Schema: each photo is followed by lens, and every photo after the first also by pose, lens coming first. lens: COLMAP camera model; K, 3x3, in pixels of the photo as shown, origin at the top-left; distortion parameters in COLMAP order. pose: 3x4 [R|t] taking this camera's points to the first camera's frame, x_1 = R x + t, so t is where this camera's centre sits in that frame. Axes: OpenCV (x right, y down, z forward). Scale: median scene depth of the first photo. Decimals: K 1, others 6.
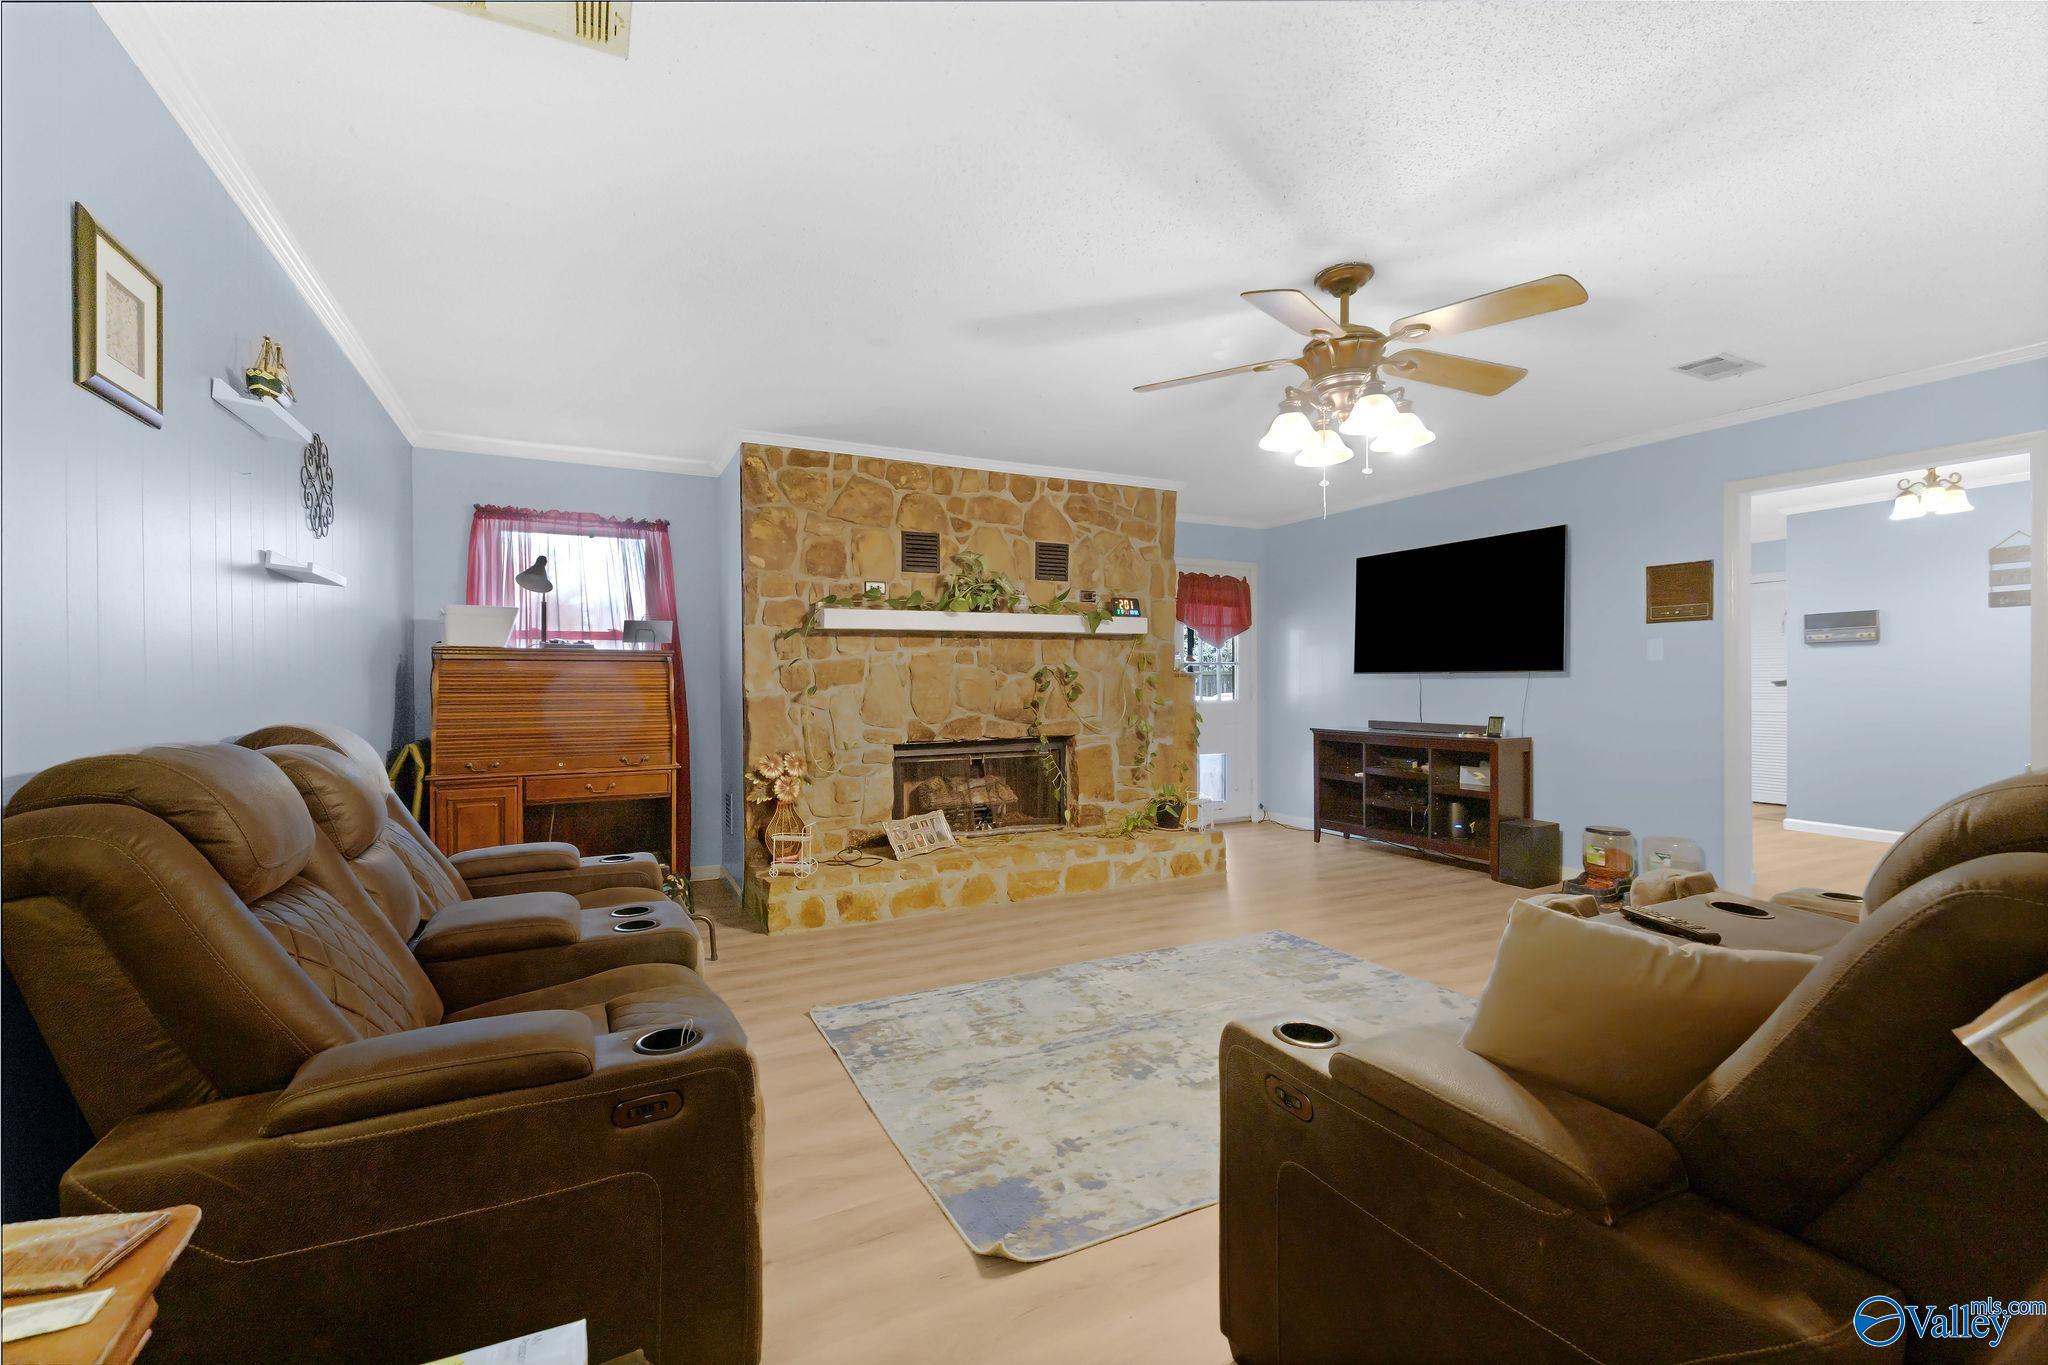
lens RADIAL K [[828.2, 0, 1024.3], [0, 828.2, 673.4], [0, 0, 1]] dist [-0.001030, 0.000002]
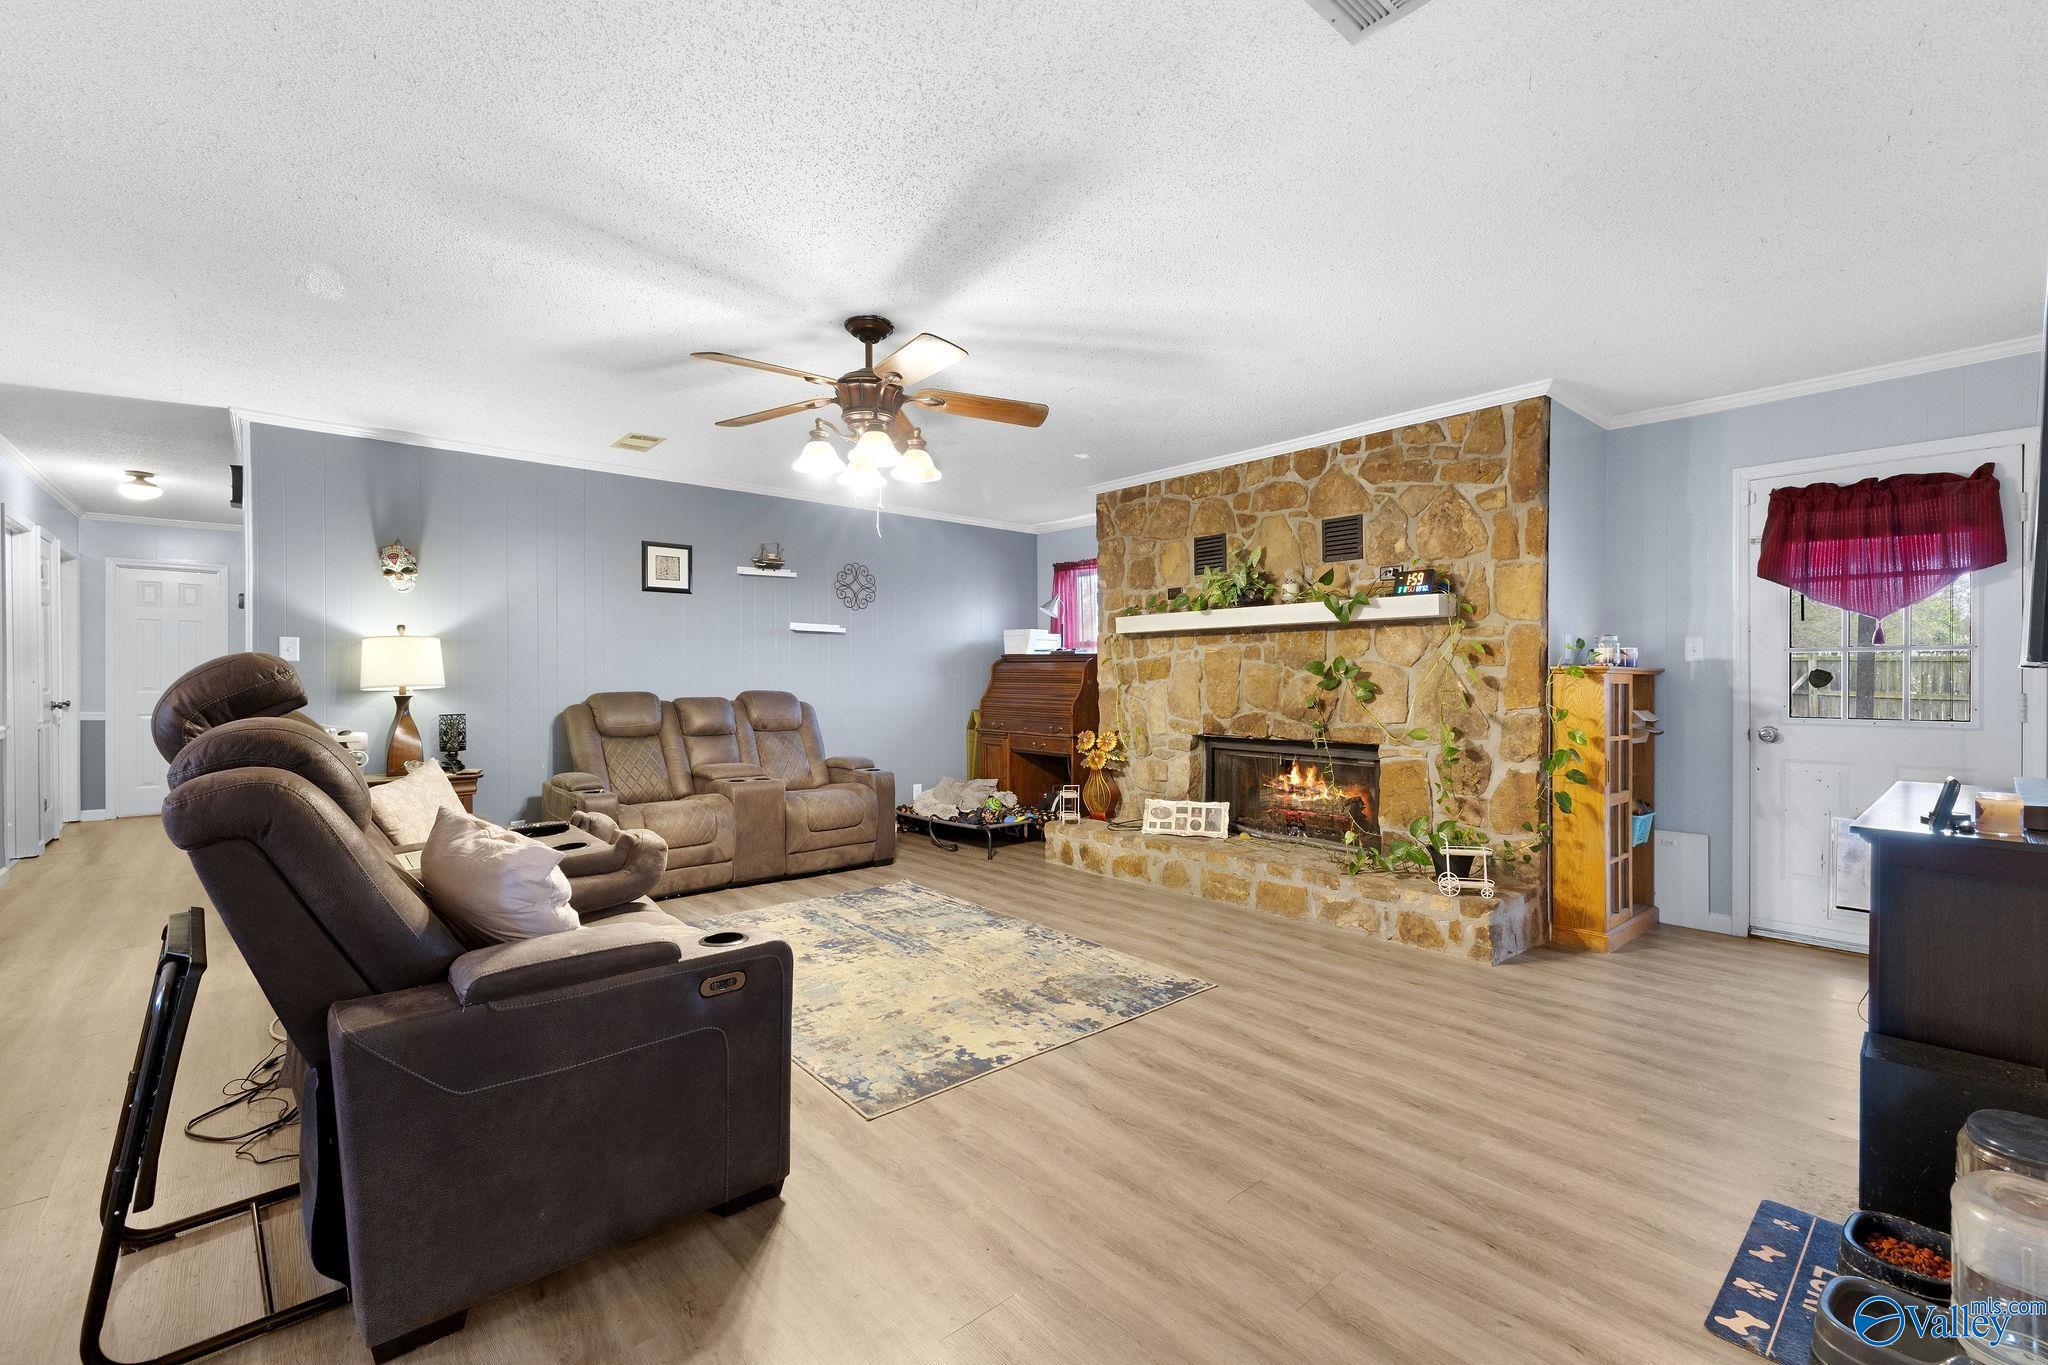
lens RADIAL K [[846.9, 0, 1014.5], [0, 846.9, 673.1], [0, 0, 1]] dist [-0.001580, -0.000028]
pose [[0.265566, 0.002387, -0.964090, 0.896171], [0.003657, 0.999987, 0.003484, -0.000314], [0.964086, -0.004451, 0.265554, 0.500486]]
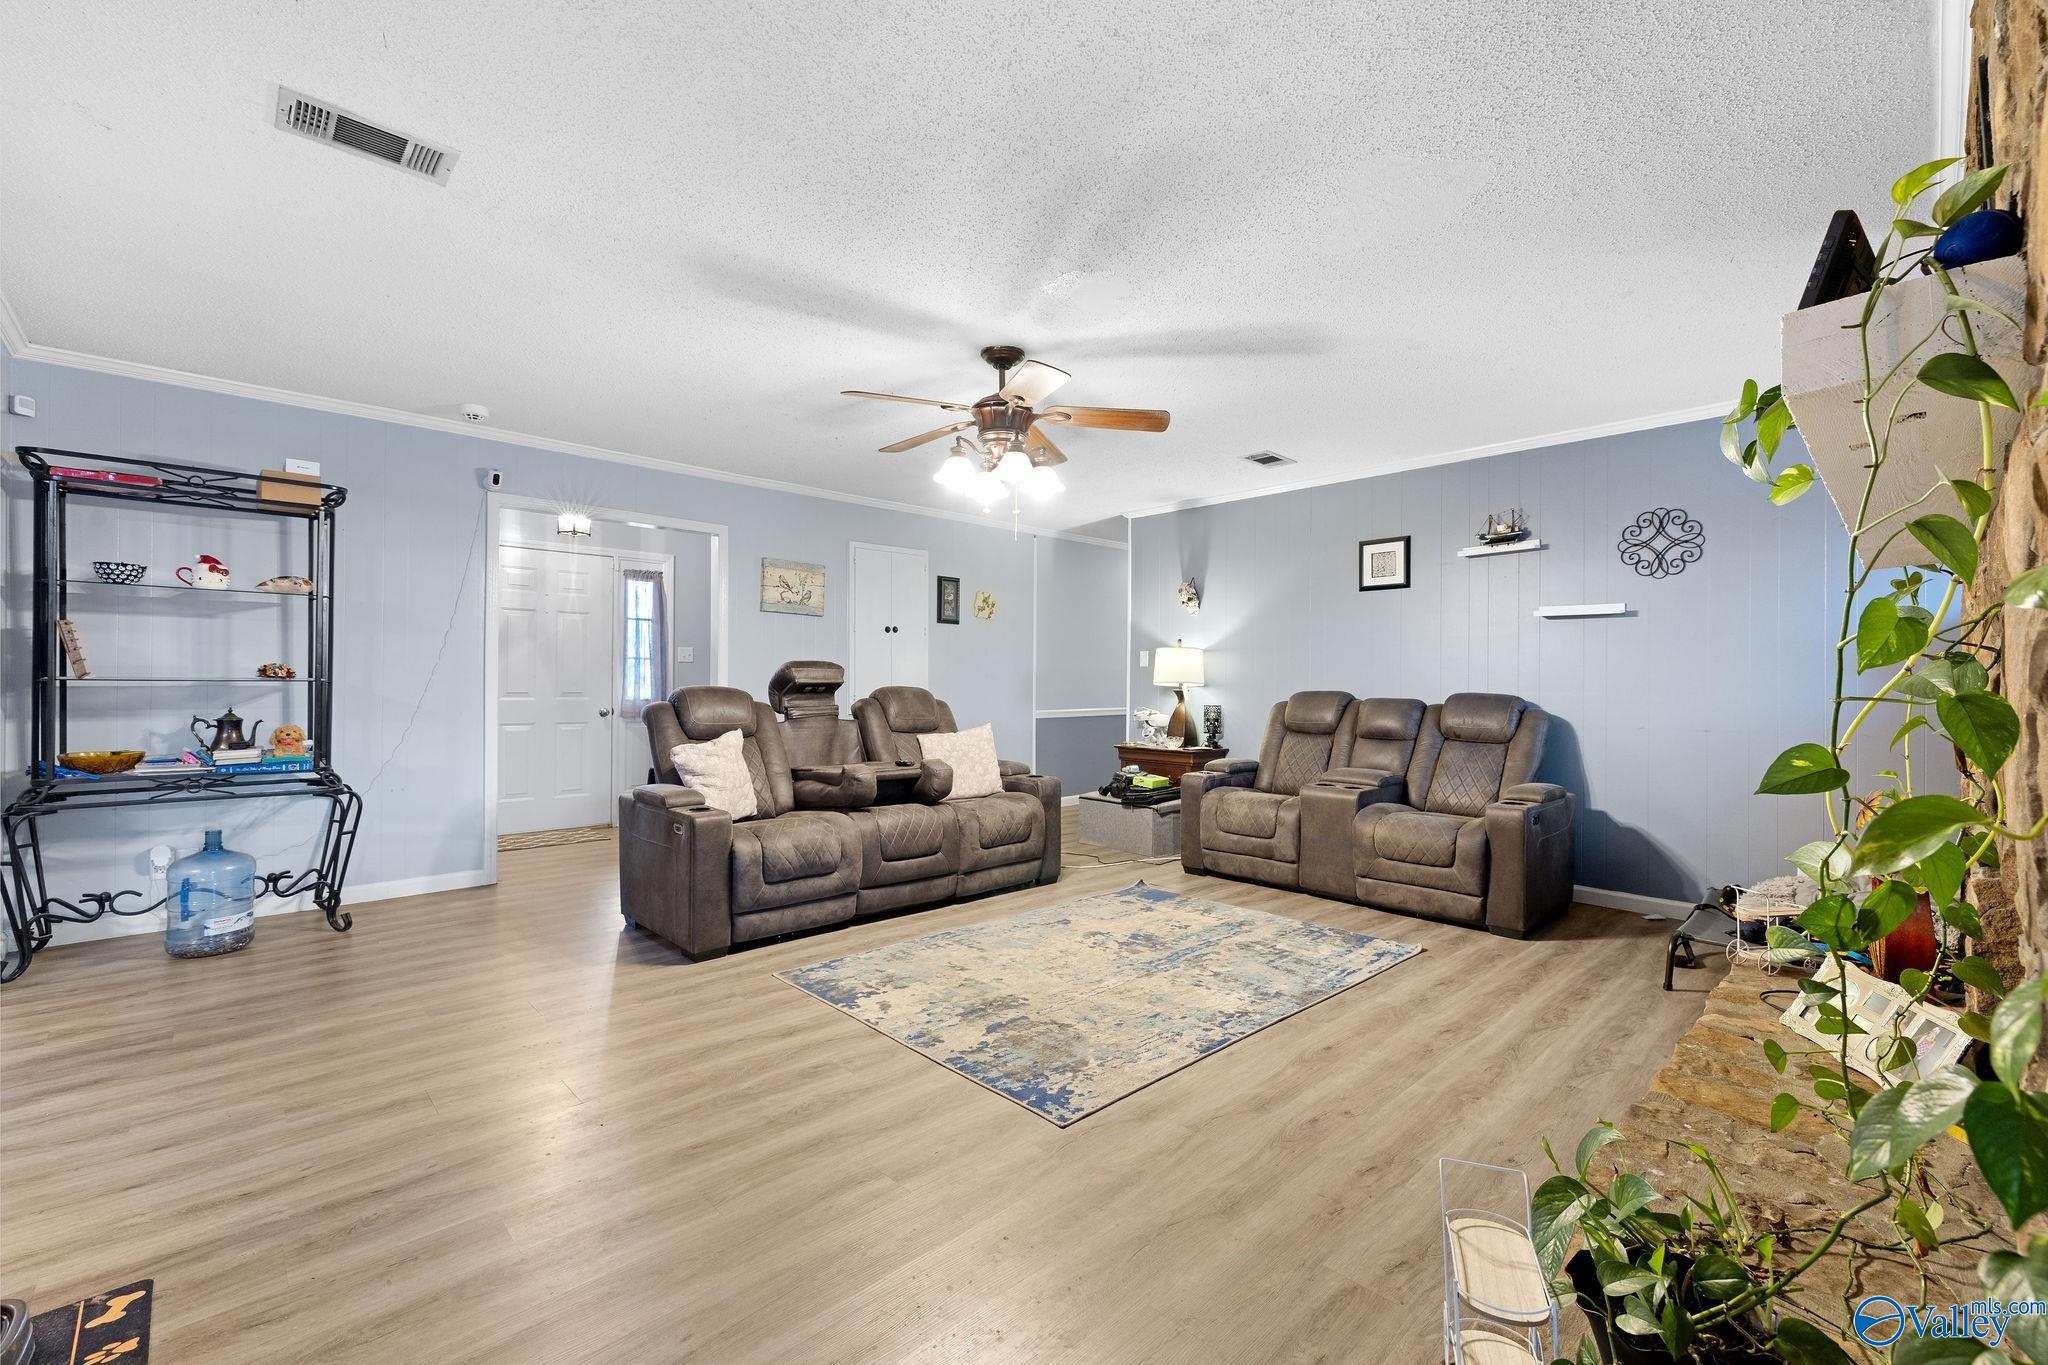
lens RADIAL K [[865.9, 0, 1069.5], [0, 865.9, 677.7], [0, 0, 1]] dist [-0.000568, 0.000257]
pose [[-0.939688, -0.002253, -0.342026, 0.422781], [0.001011, 0.999956, -0.009365, 0.018976], [0.342032, -0.009145, -0.939644, 1.302758]]
